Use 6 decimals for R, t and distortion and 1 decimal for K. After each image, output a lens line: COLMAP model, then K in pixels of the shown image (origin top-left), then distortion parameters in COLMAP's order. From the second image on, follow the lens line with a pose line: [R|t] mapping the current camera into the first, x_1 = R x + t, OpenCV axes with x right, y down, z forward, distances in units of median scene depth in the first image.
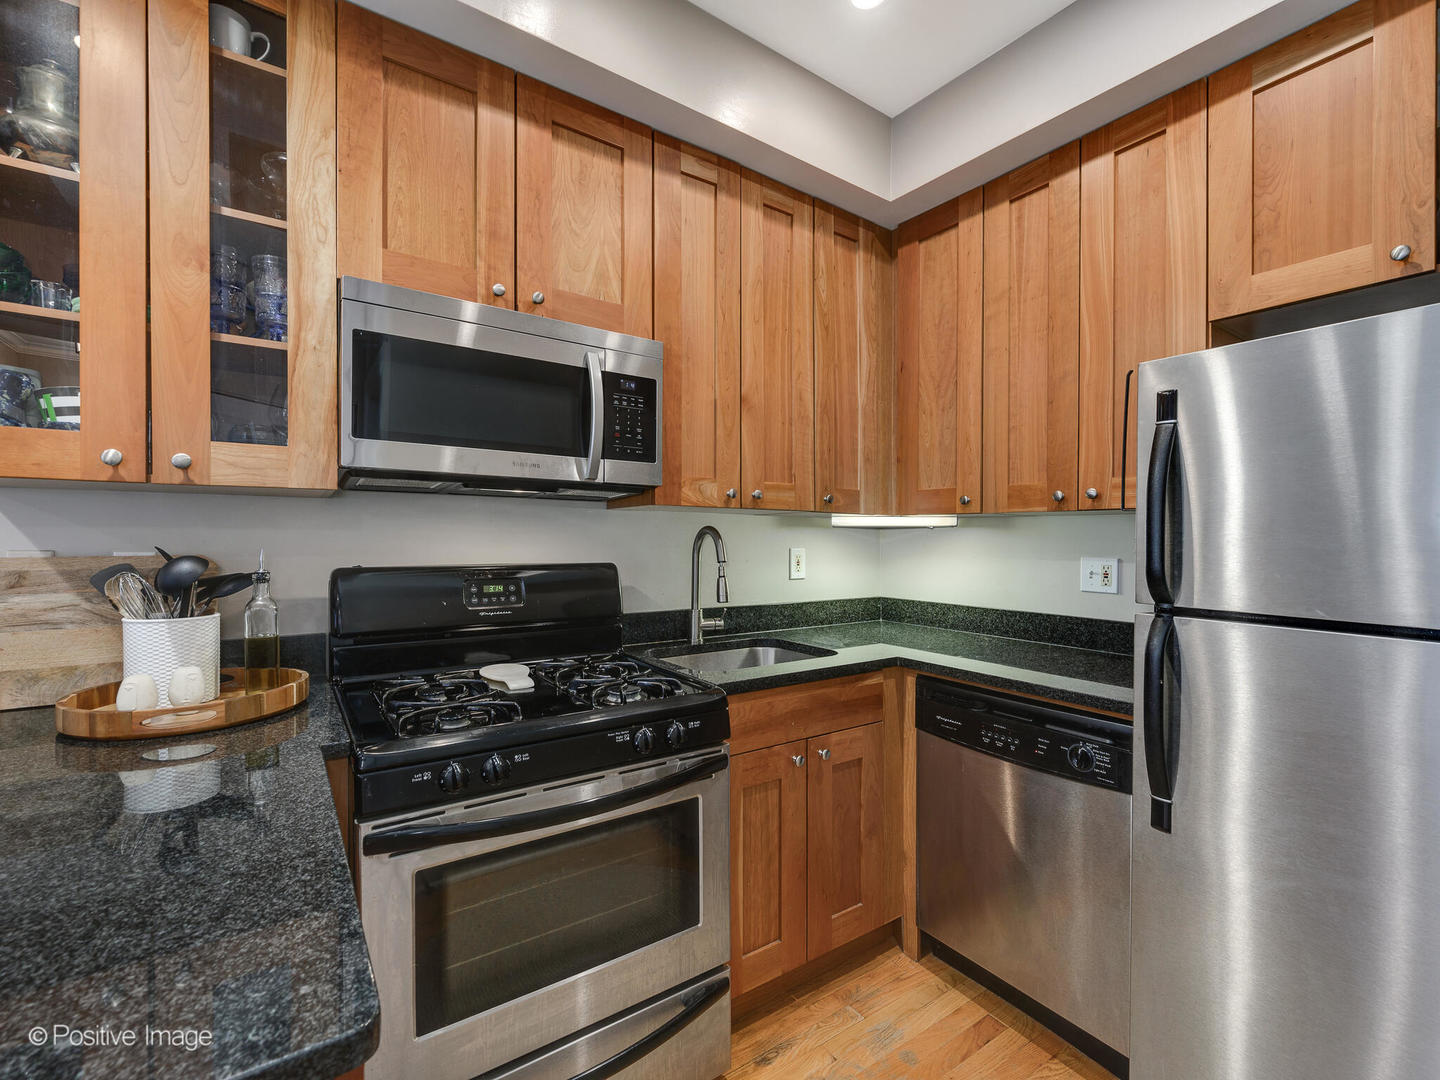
lens RADIAL K [[646.4, 0, 710.8], [0, 646.4, 541.8], [0, 0, 1]] dist [-0.002354, -0.000686]
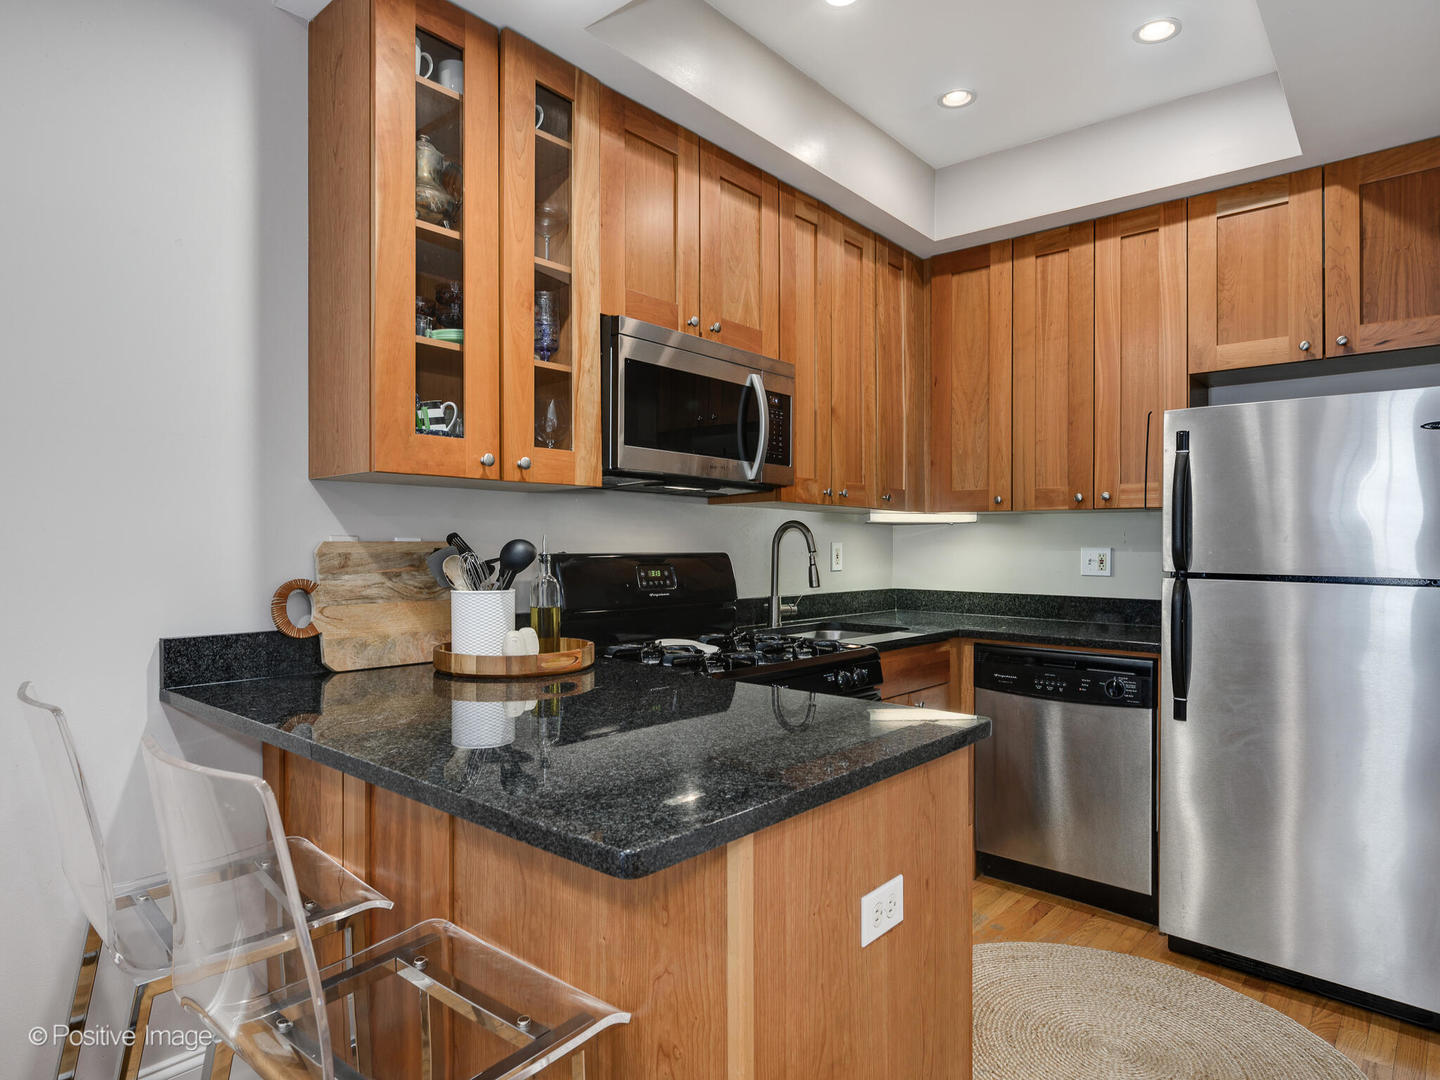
lens RADIAL K [[858.1, 0, 699.2], [0, 858.1, 549.0], [0, 0, 1]] dist [-0.003270, -0.007078]
pose [[0.971855, -0.002430, 0.235567, -0.655344], [0.002554, 0.999997, -0.000221, 0.031577], [-0.235566, 0.000816, 0.971858, -0.518607]]
